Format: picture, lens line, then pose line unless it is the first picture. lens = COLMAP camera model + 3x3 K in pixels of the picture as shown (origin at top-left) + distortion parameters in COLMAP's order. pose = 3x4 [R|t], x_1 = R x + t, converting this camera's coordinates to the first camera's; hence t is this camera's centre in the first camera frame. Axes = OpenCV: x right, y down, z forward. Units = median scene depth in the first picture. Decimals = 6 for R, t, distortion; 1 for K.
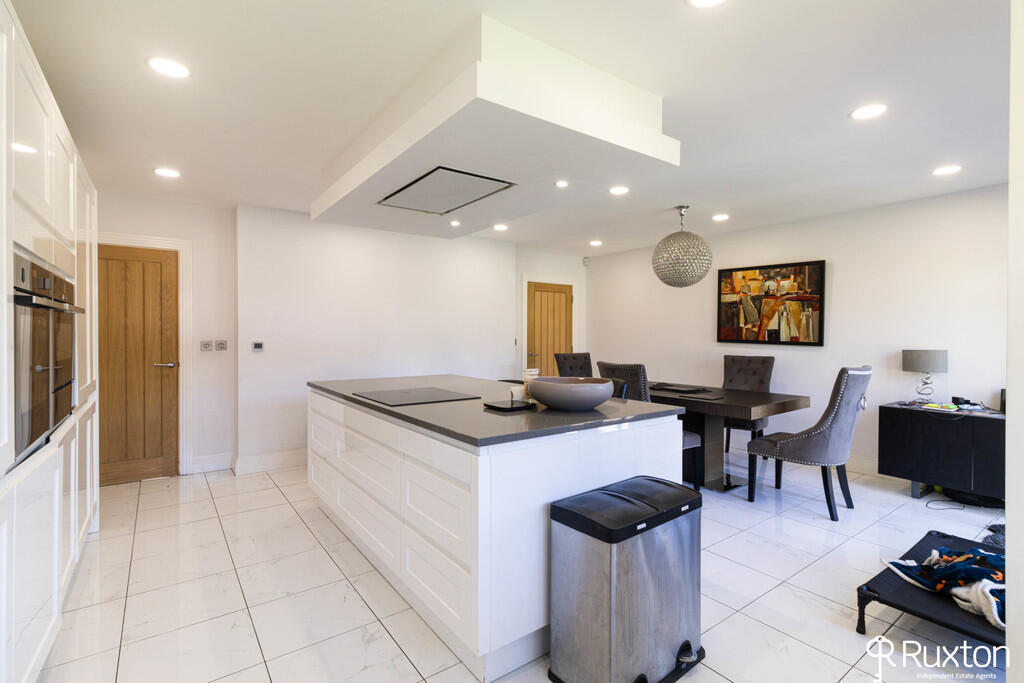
lens RADIAL K [[475.6, 0, 505.3], [0, 475.6, 338.7], [0, 0, 1]] dist [0.007734, -0.000287]
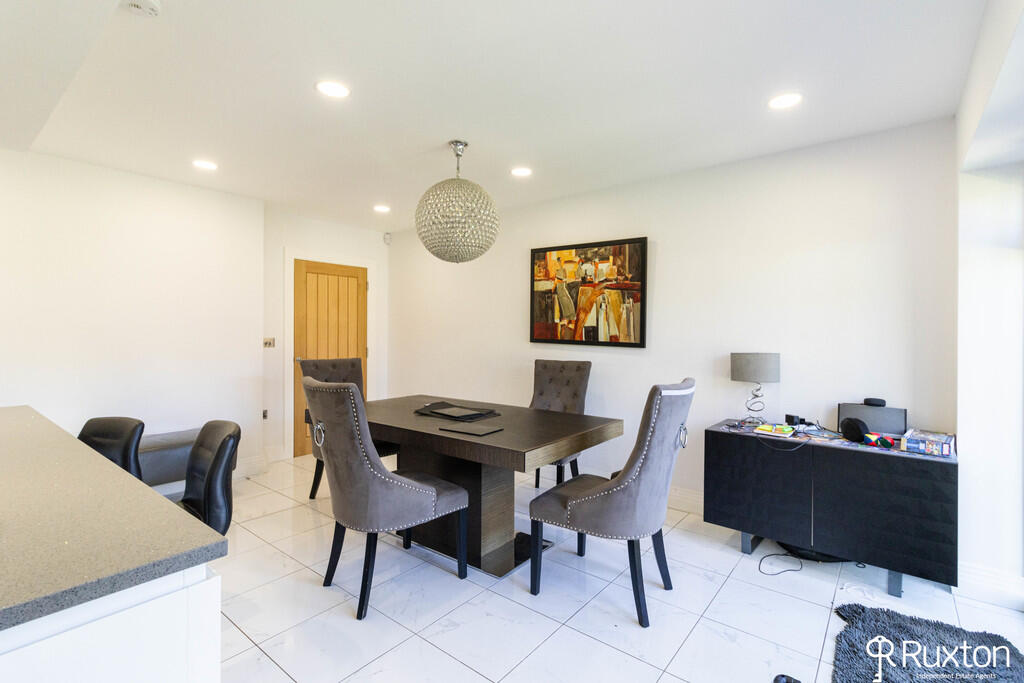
lens RADIAL K [[475.6, 0, 516.0], [0, 475.6, 339.4], [0, 0, 1]] dist [0.007734, -0.000287]
pose [[0.961130, -0.002180, 0.276087, 0.262052], [0.000998, 0.999990, 0.004419, -0.001861], [-0.276094, -0.003971, 0.961122, 0.327546]]
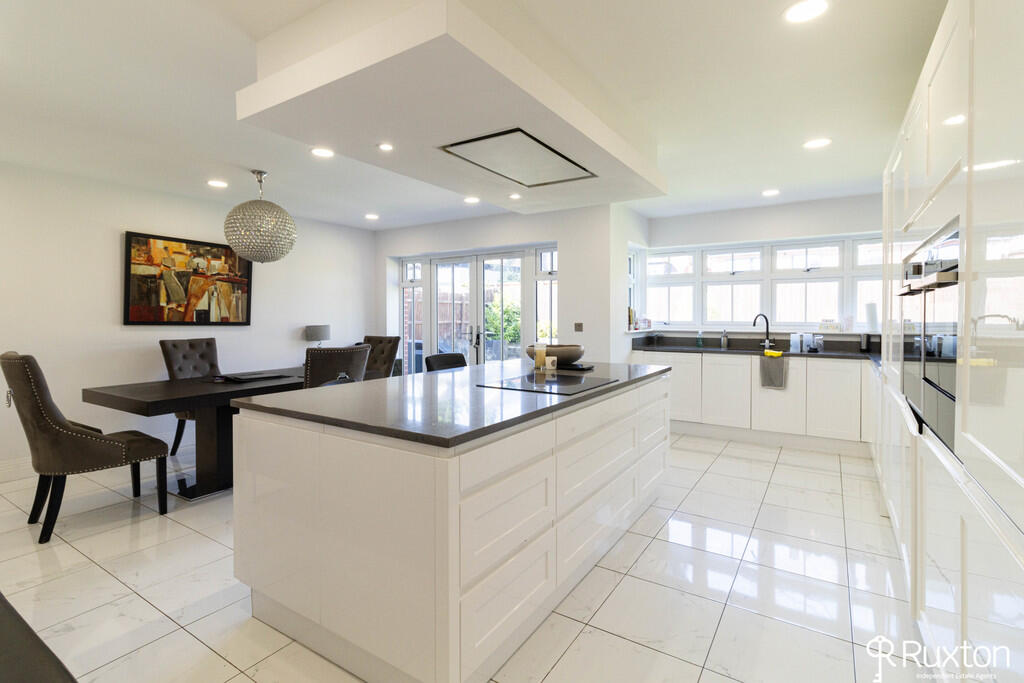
lens RADIAL K [[475.6, 0, 522.3], [0, 475.6, 318.2], [0, 0, 1]] dist [0.007734, -0.000287]
pose [[-0.376585, -0.011684, 0.926308, -0.639791], [0.006146, 0.999867, 0.015110, -0.014749], [-0.926362, 0.011383, -0.376463, 0.873295]]
